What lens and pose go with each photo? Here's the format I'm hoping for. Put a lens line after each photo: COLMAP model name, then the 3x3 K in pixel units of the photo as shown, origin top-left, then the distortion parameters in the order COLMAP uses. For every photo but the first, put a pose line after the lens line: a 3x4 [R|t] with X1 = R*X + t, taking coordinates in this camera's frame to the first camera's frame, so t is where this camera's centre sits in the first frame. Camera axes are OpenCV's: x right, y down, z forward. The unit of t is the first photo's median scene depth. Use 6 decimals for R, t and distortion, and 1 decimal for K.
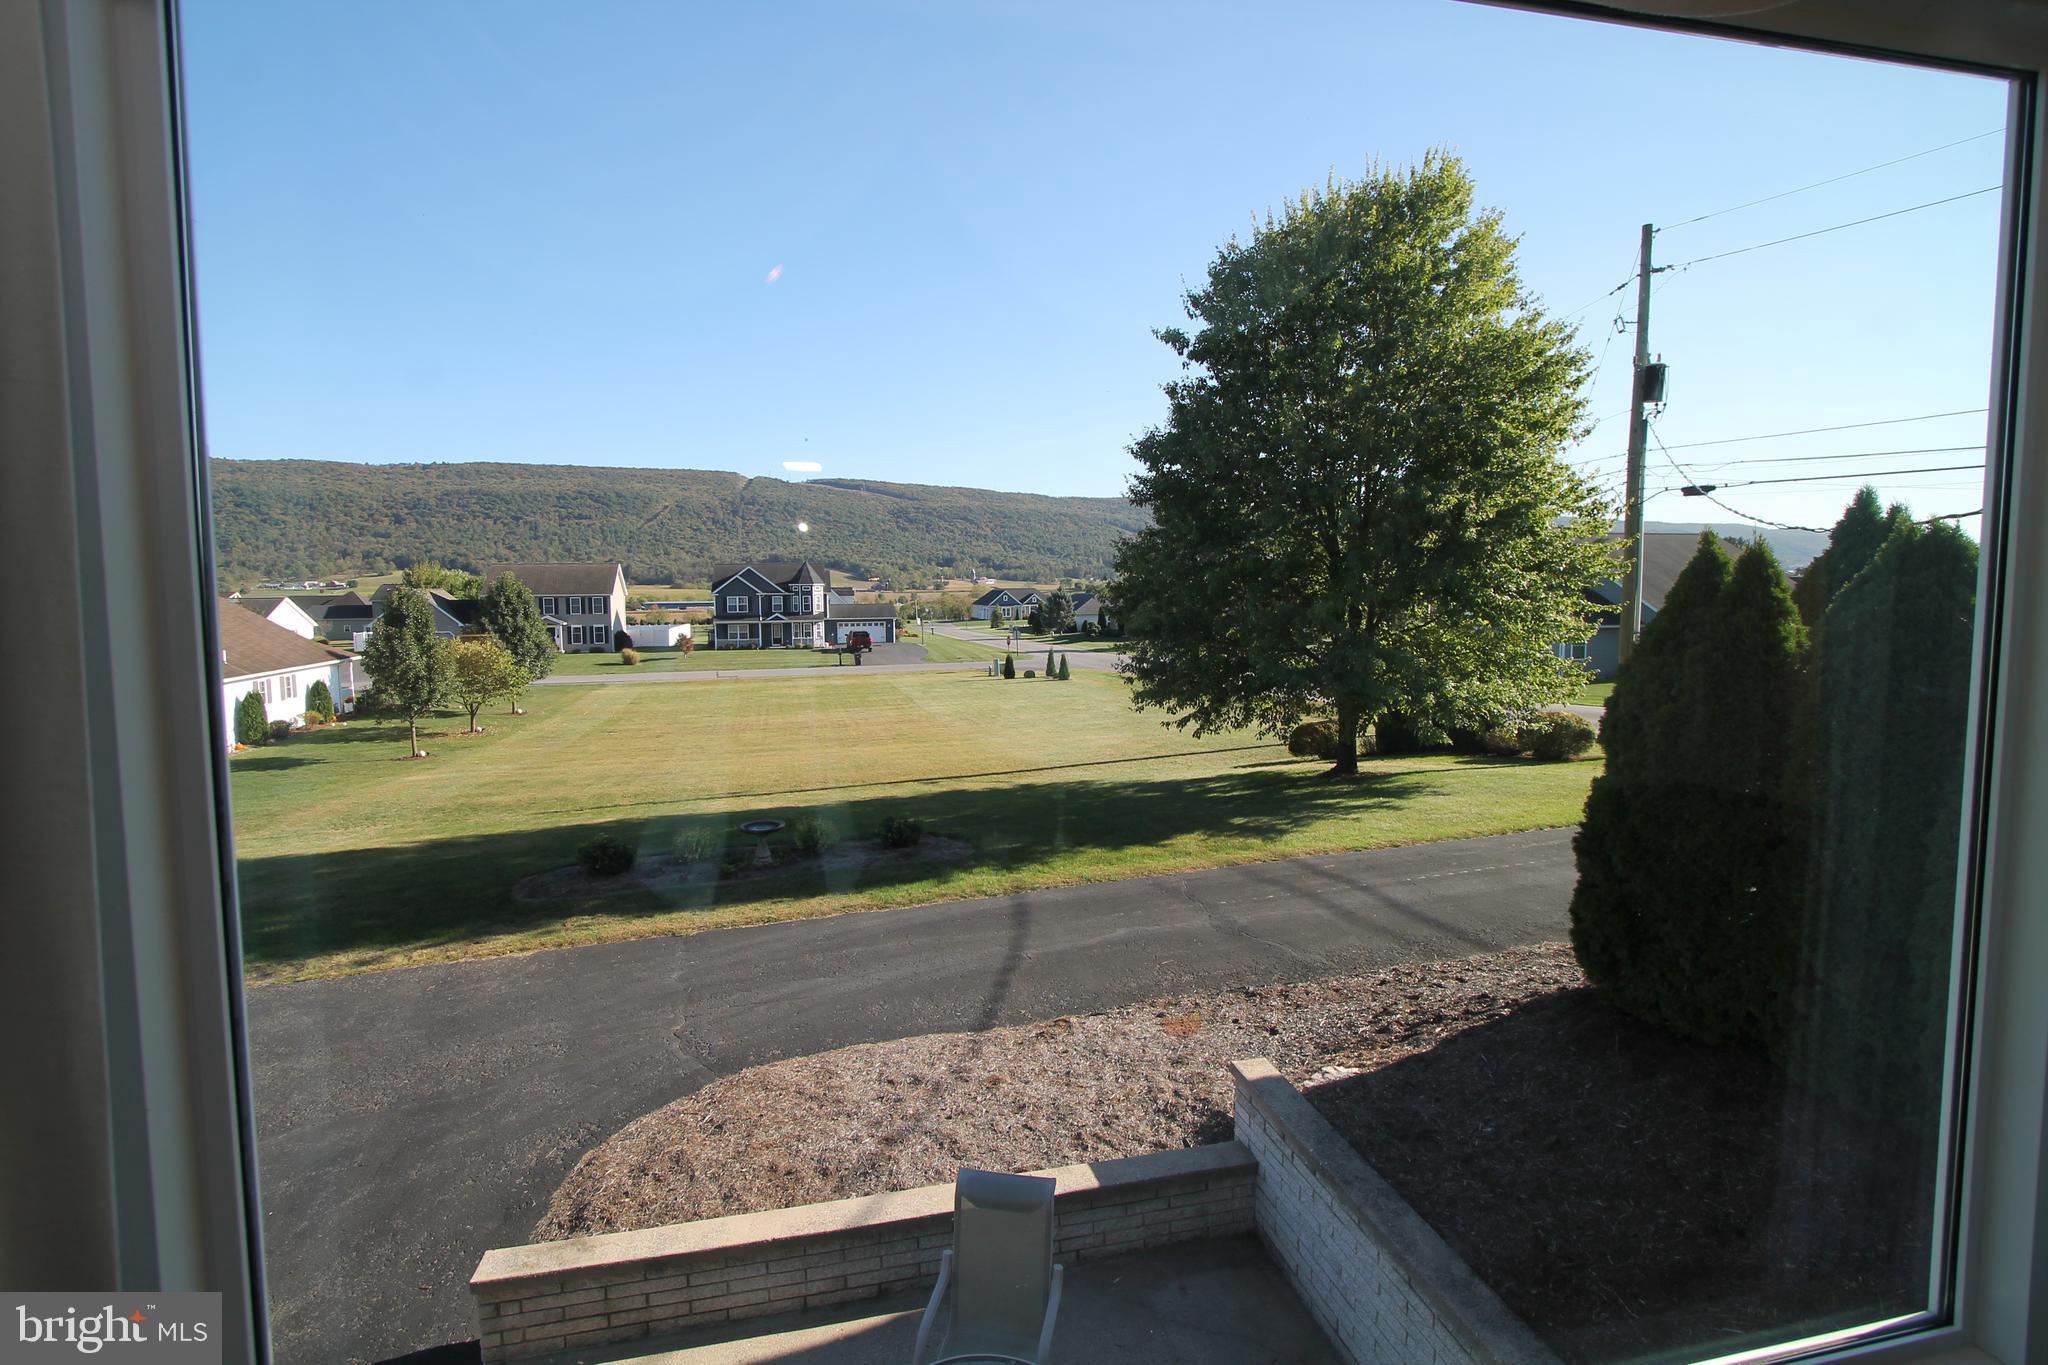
lens RADIAL K [[953.8, 0, 1023.3], [0, 953.8, 668.6], [0, 0, 1]] dist [-0.014757, 0.004130]
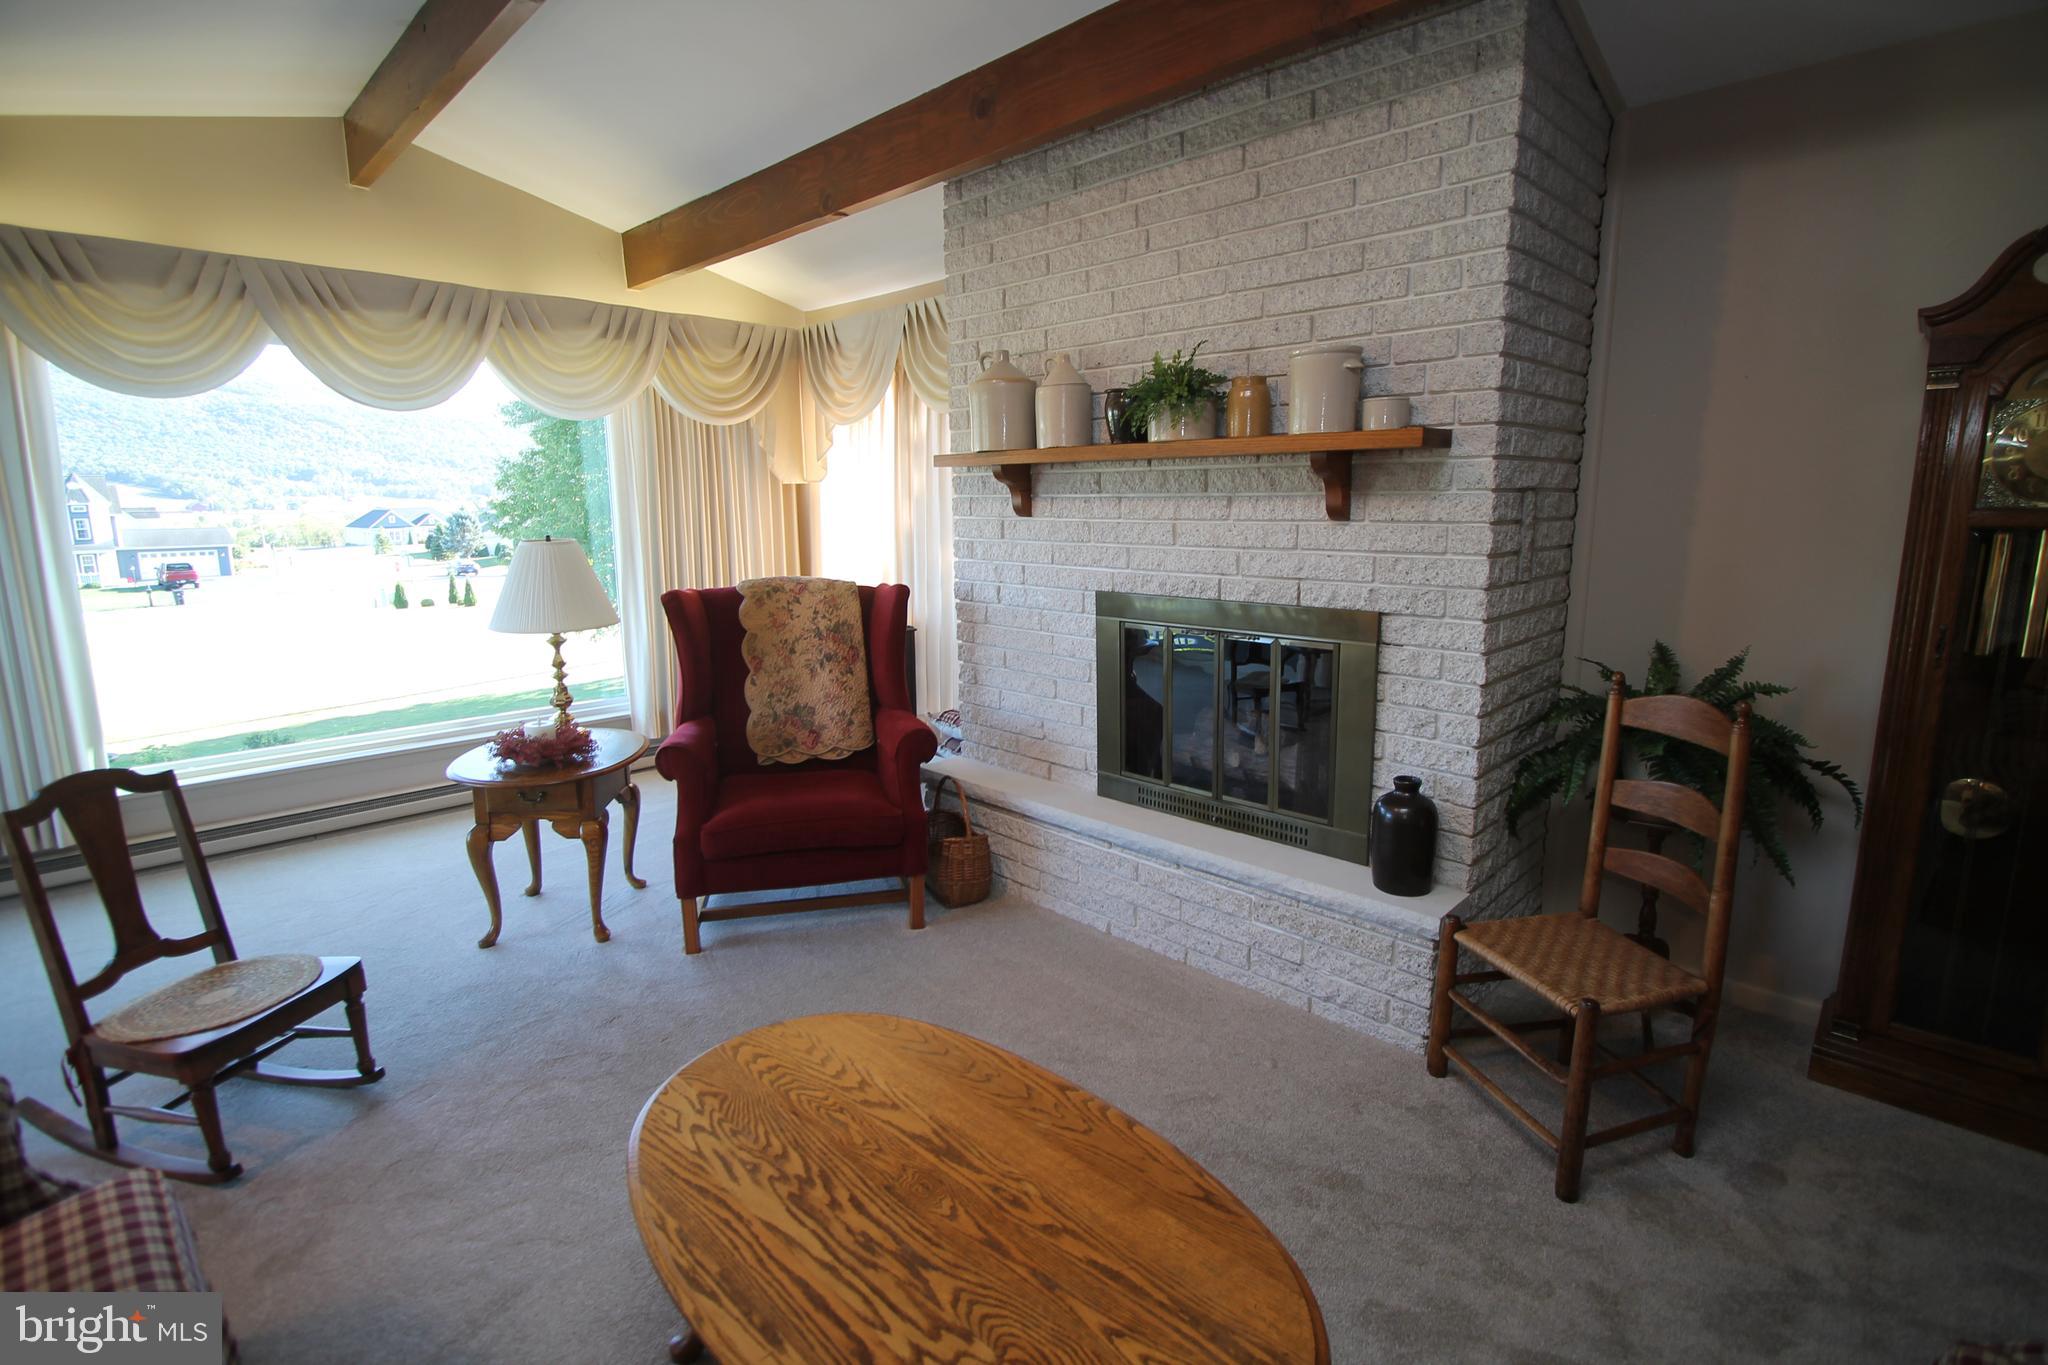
lens RADIAL K [[953.8, 0, 1021.3], [0, 953.8, 670.7], [0, 0, 1]] dist [-0.014757, 0.004130]
pose [[0.847464, -0.091243, 0.522953, 0.029704], [0.045711, 0.994002, 0.099355, 0.023706], [-0.528882, -0.060295, 0.846551, -0.259547]]
